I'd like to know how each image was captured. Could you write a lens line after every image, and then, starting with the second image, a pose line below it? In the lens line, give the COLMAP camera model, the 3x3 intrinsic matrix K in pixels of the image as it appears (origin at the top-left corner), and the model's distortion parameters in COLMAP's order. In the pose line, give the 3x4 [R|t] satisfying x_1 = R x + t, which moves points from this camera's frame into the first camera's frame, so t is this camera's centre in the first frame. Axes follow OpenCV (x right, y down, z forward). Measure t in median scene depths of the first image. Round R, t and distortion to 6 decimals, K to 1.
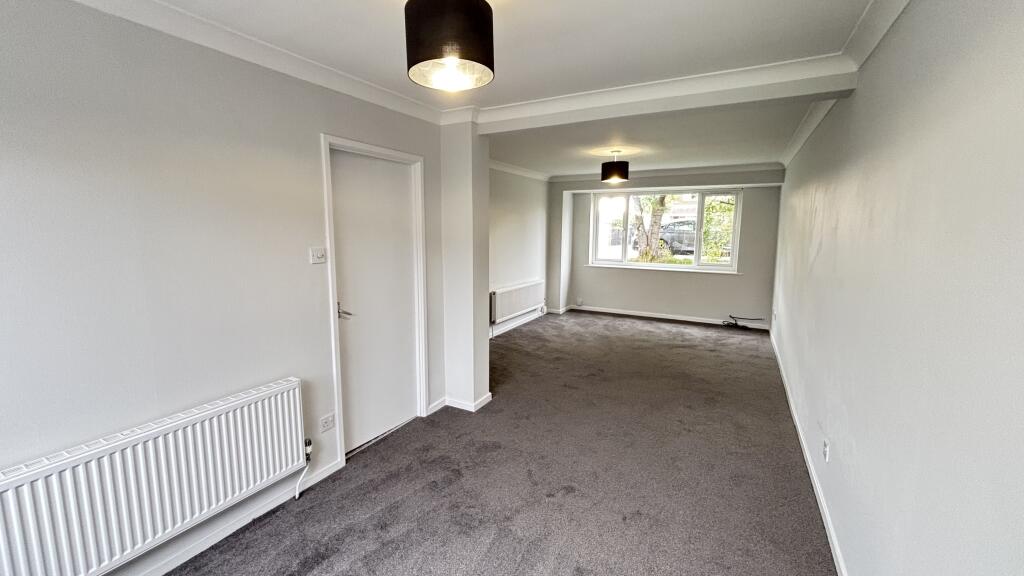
lens RADIAL K [[412.3, 0, 506.8], [0, 412.3, 285.7], [0, 0, 1]] dist [0.000008, -0.000104]
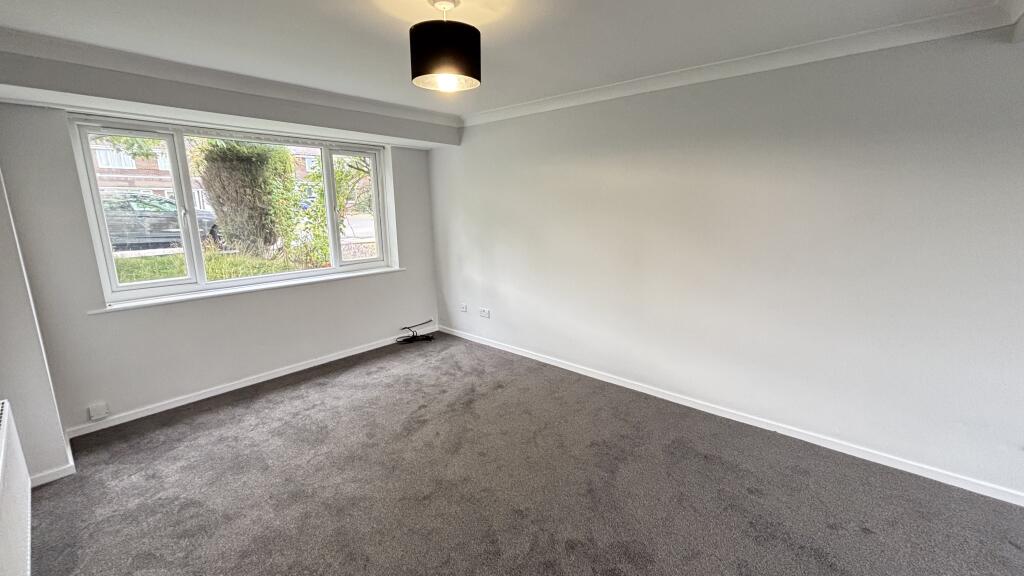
lens RADIAL K [[412.3, 0, 506.8], [0, 412.3, 285.7], [0, 0, 1]] dist [0.000008, -0.000104]
pose [[0.216215, -0.199915, 0.955659, -0.092516], [0.149672, 0.974030, 0.169895, -0.092780], [-0.964805, 0.106302, 0.240522, 0.634172]]
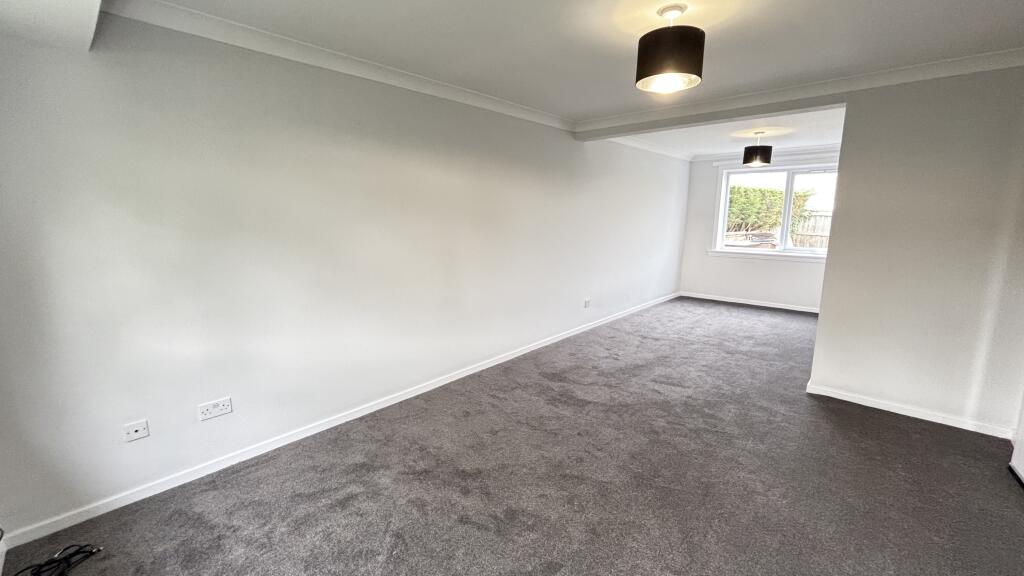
lens RADIAL K [[412.3, 0, 506.8], [0, 412.3, 285.7], [0, 0, 1]] dist [0.000008, -0.000104]
pose [[-0.971504, -0.046209, 0.232476, 0.227676], [0.028609, 0.950781, 0.308539, -0.140952], [-0.235291, 0.306397, -0.922366, 1.077838]]
